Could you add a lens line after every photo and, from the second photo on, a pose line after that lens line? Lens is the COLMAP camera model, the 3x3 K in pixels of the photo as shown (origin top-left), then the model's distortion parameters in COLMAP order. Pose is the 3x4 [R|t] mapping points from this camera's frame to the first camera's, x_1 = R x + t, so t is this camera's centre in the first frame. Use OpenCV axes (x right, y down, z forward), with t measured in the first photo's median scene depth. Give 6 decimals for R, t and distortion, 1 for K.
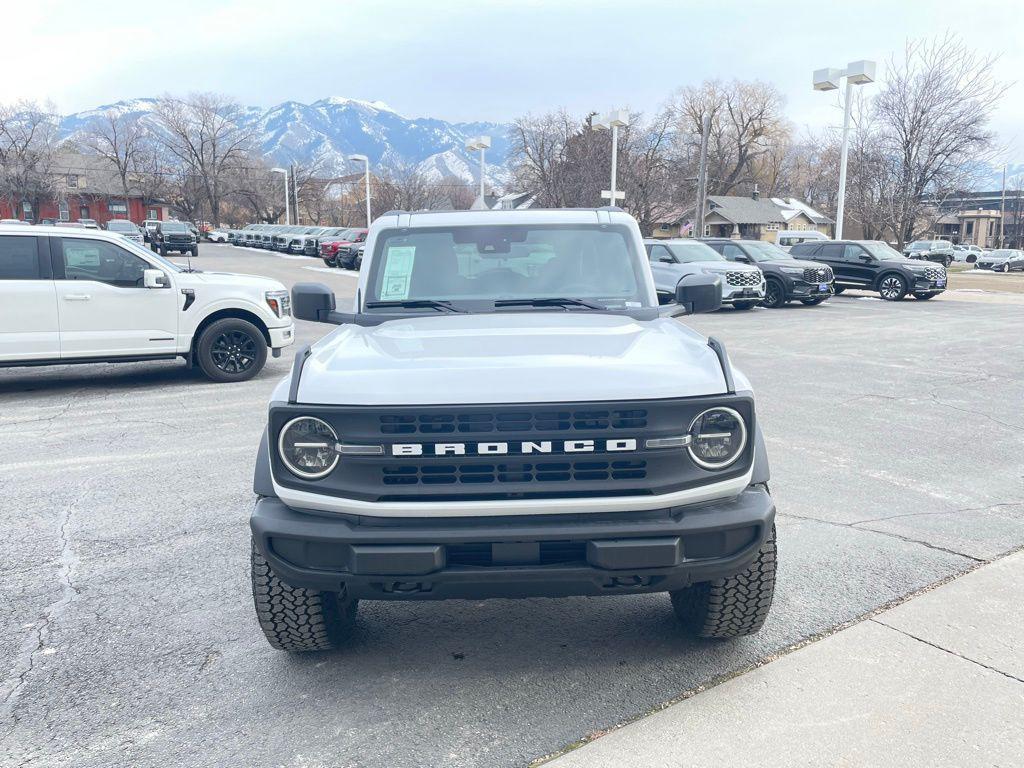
lens RADIAL K [[783.8, 0, 512.0], [0, 783.8, 384.0], [0, 0, 1]] dist [0.080463, -0.112966]
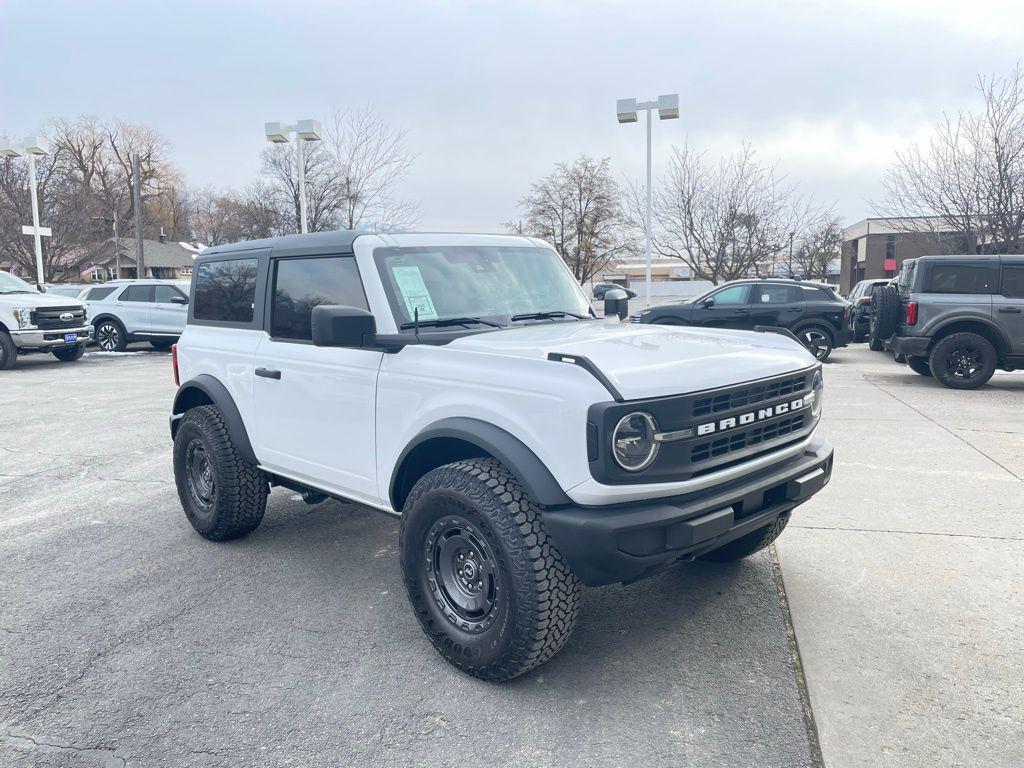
lens RADIAL K [[783.8, 0, 512.0], [0, 783.8, 384.0], [0, 0, 1]] dist [0.080463, -0.112966]
pose [[0.739464, -0.092446, 0.666819, -0.108694], [0.129960, 0.991497, -0.006659, -0.001062], [-0.660533, 0.091584, 0.745190, 0.031348]]
